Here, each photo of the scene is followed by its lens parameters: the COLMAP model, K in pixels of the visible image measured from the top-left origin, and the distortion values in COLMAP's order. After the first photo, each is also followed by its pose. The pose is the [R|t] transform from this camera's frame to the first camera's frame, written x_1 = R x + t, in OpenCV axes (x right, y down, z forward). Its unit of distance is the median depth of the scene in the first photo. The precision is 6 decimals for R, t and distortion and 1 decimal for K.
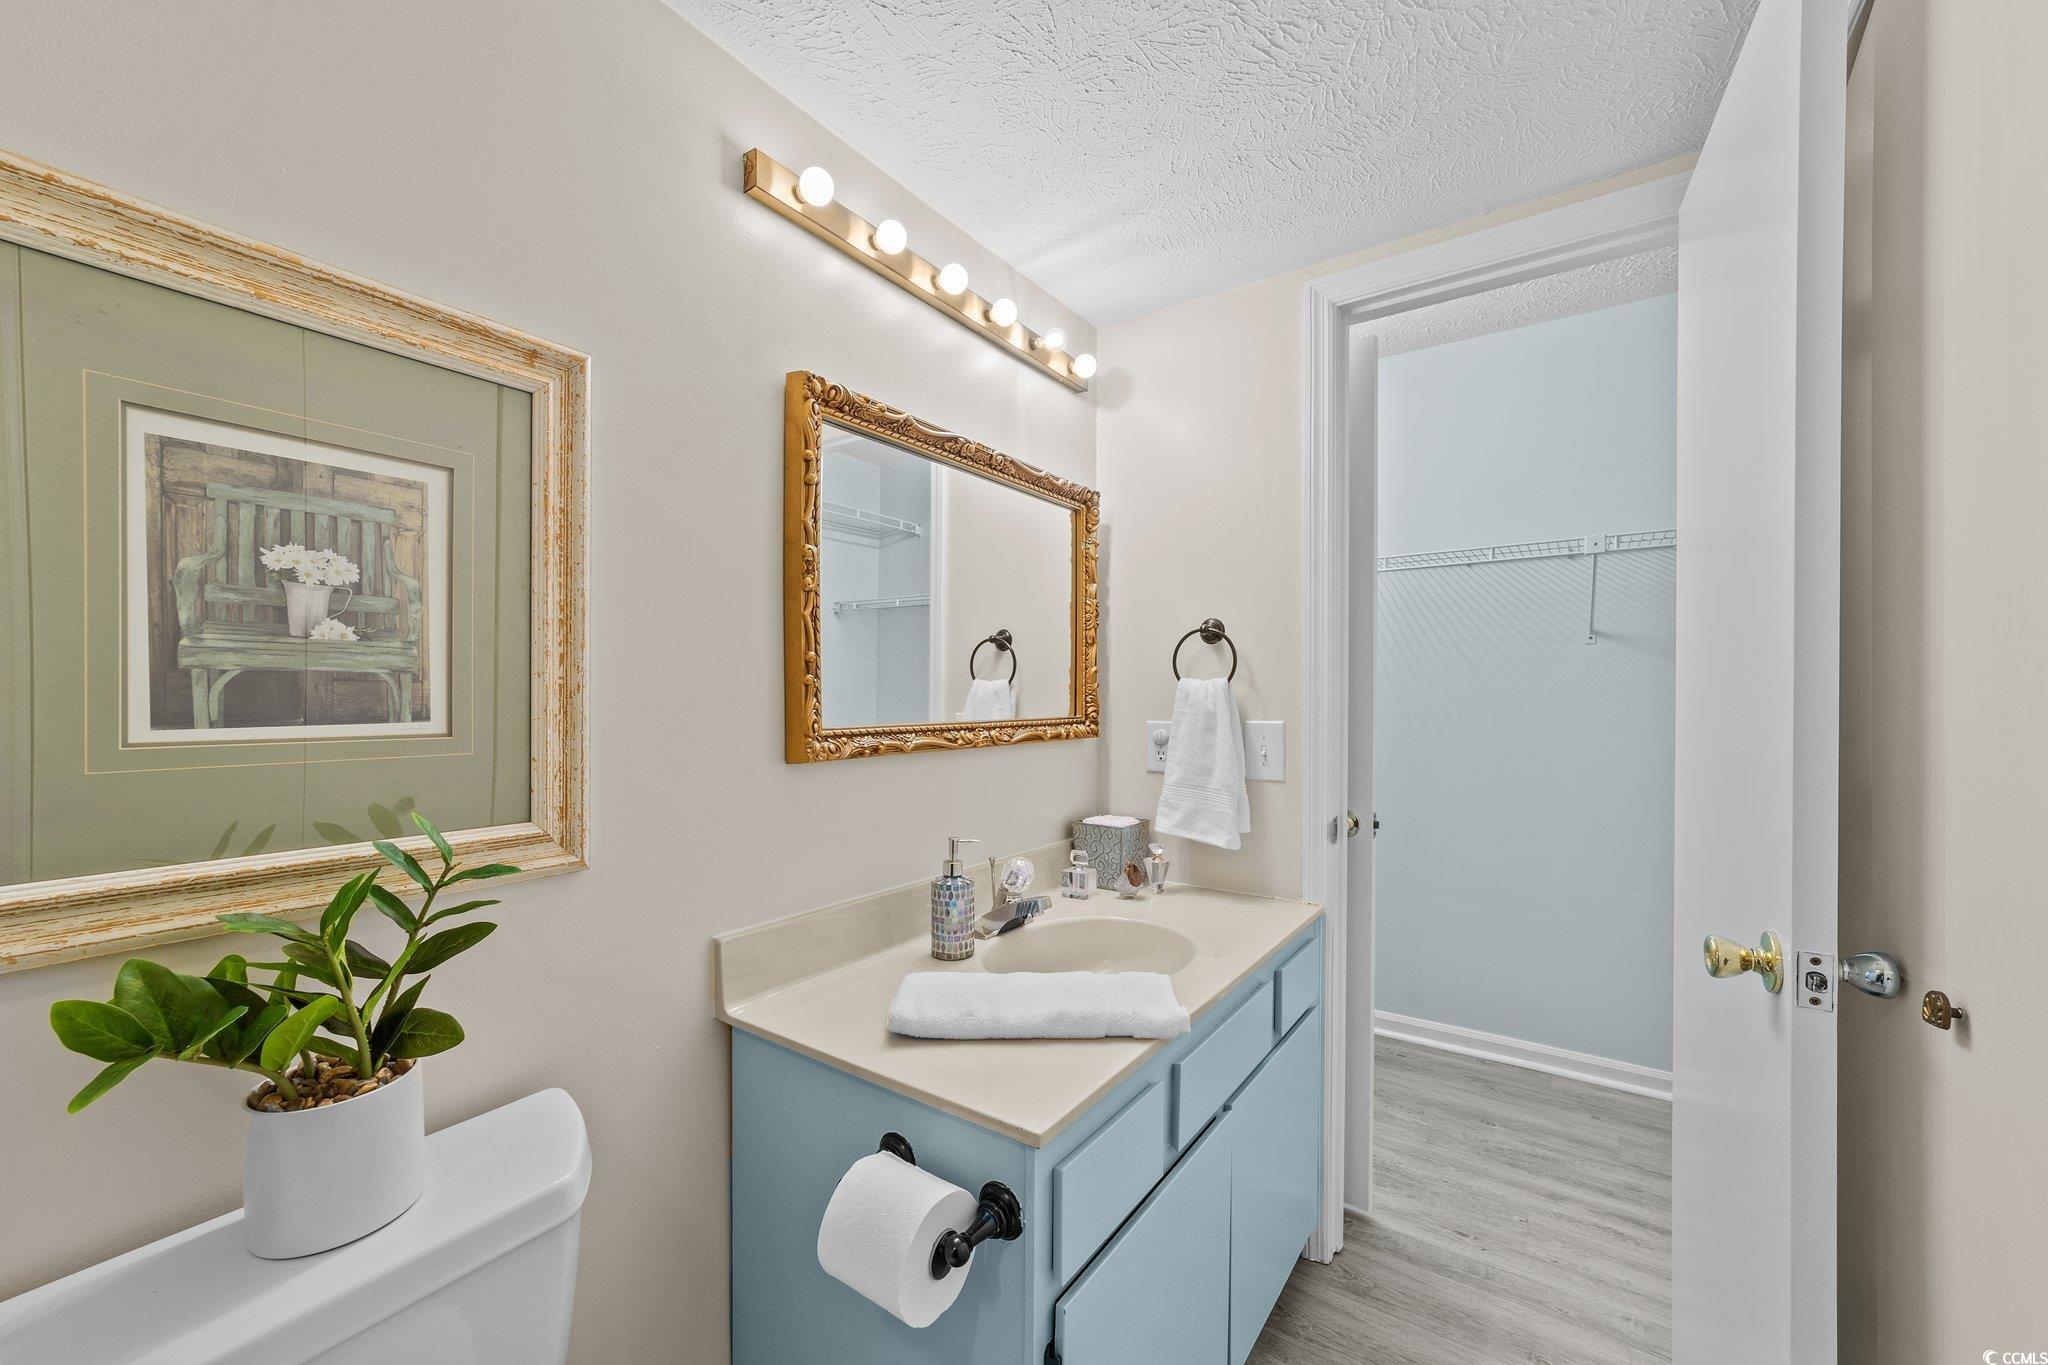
lens RADIAL K [[792.1, 0, 1033.8], [0, 792.1, 702.1], [0, 0, 1]] dist [-0.001922, 0.001087]
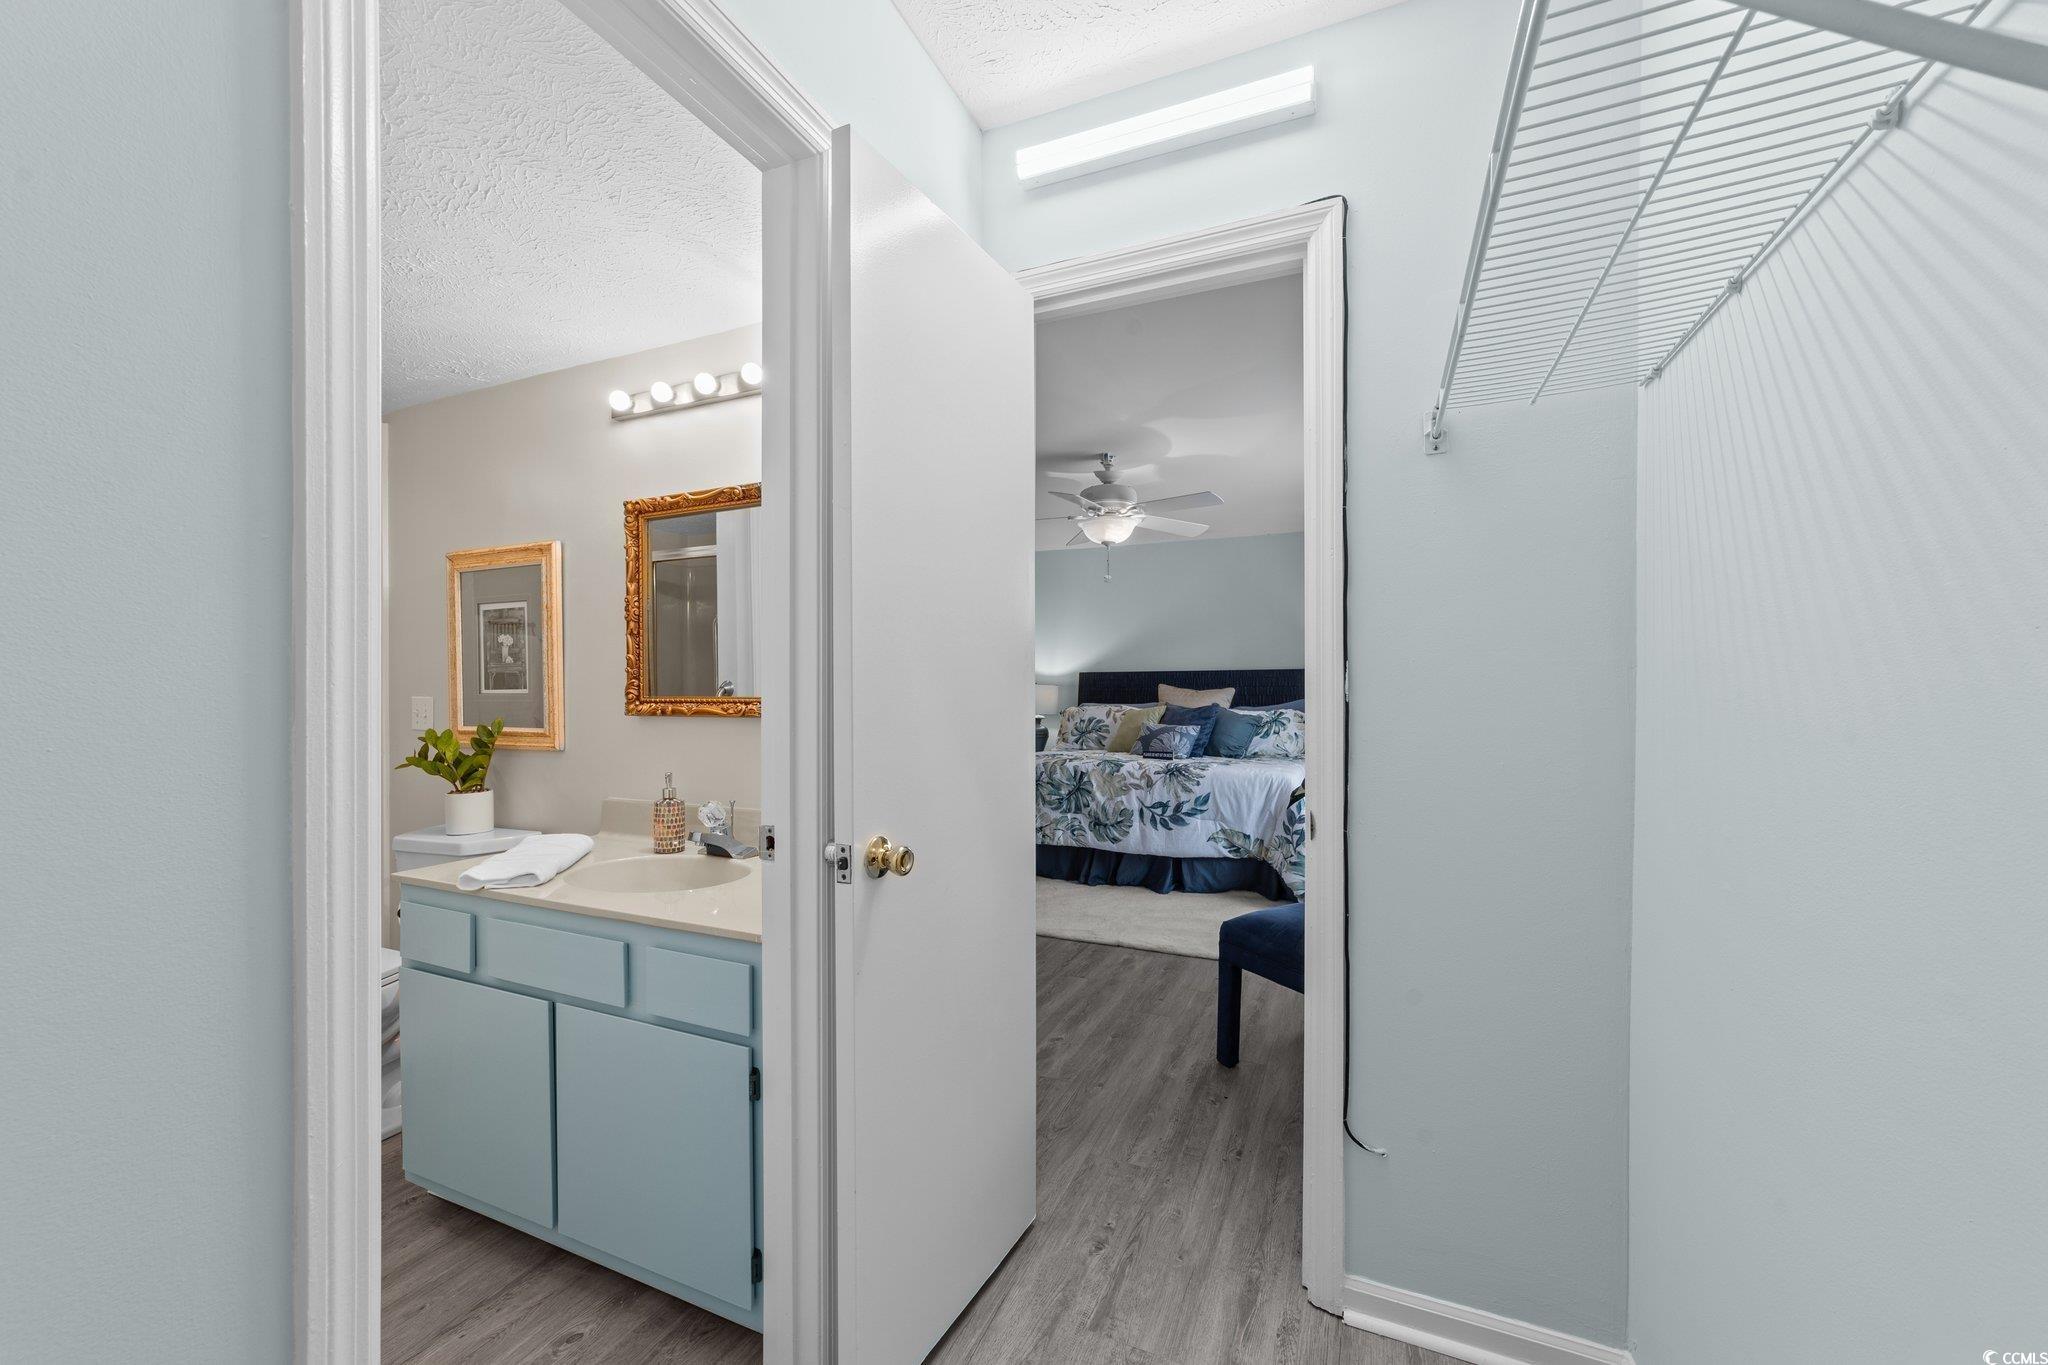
lens RADIAL K [[792.1, 0, 1020.5], [0, 792.1, 685.5], [0, 0, 1]] dist [-0.001922, 0.001087]
pose [[0.183959, 0.011041, -0.982872, 1.506262], [0.002652, 0.999928, 0.011729, -0.010913], [0.982930, -0.004764, 0.183917, 1.399871]]
